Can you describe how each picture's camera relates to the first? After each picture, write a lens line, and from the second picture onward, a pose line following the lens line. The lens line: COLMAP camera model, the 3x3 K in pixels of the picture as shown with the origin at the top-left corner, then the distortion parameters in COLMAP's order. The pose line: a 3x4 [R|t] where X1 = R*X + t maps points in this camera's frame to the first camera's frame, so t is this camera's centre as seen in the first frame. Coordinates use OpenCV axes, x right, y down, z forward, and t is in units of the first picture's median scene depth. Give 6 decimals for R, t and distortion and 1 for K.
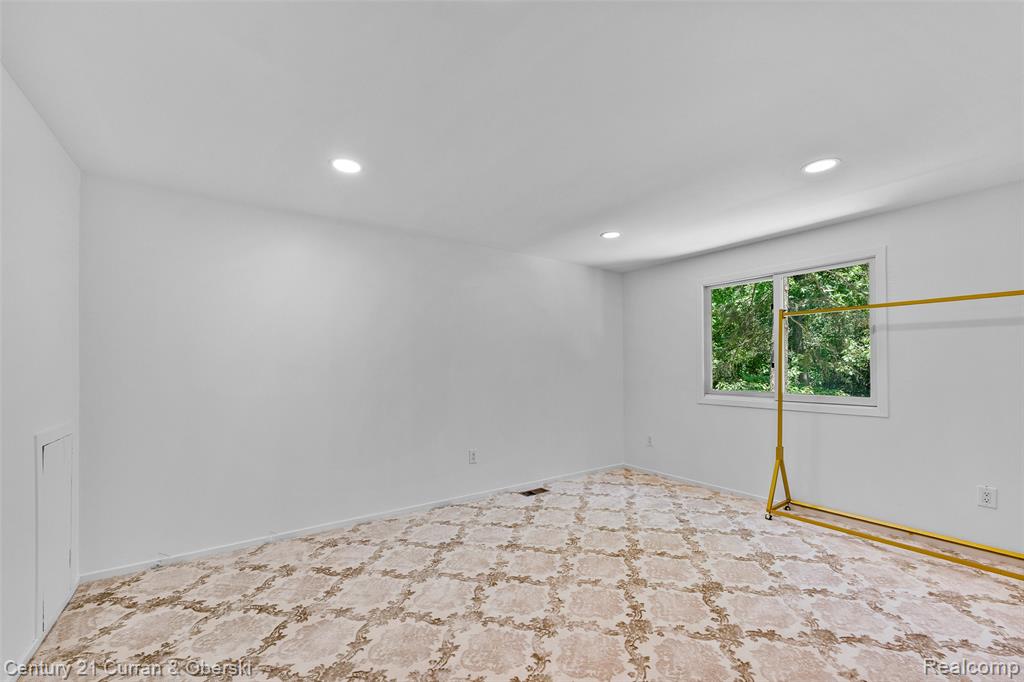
lens RADIAL K [[417.4, 0, 512.9], [0, 417.4, 352.3], [0, 0, 1]] dist [0.001139, 0.000069]
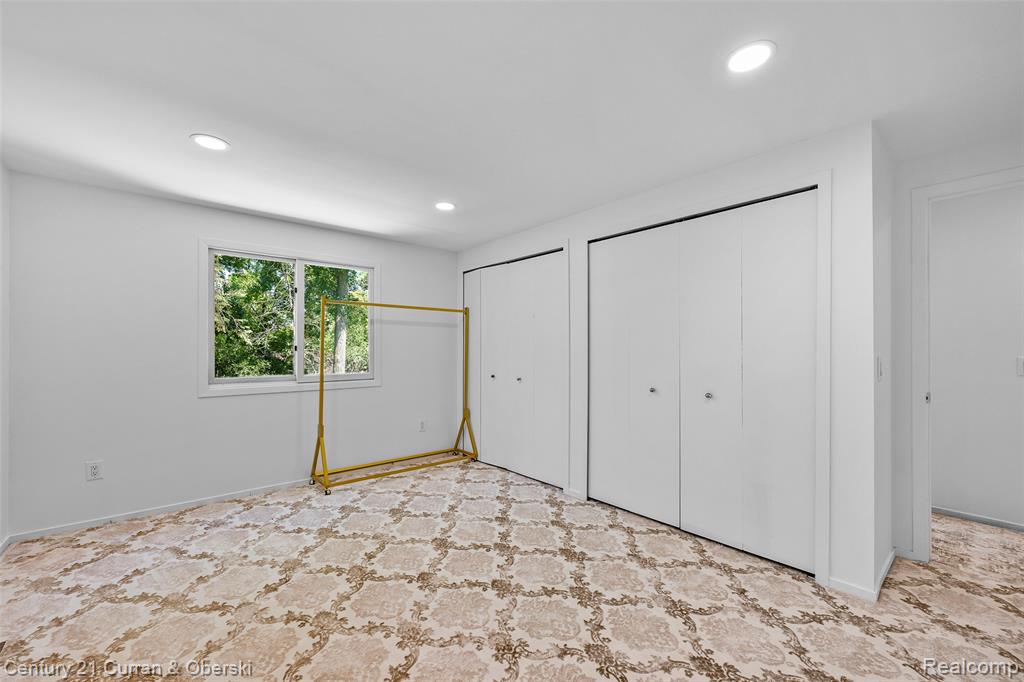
lens RADIAL K [[405.6, 0, 510.9], [0, 405.6, 343.6], [0, 0, 1]] dist [0.000030, 0.000170]
pose [[-0.097926, 0.015000, 0.995081, -0.513132], [-0.033893, 0.999256, -0.018398, 0.025771], [-0.994616, -0.035528, -0.097345, 0.734715]]
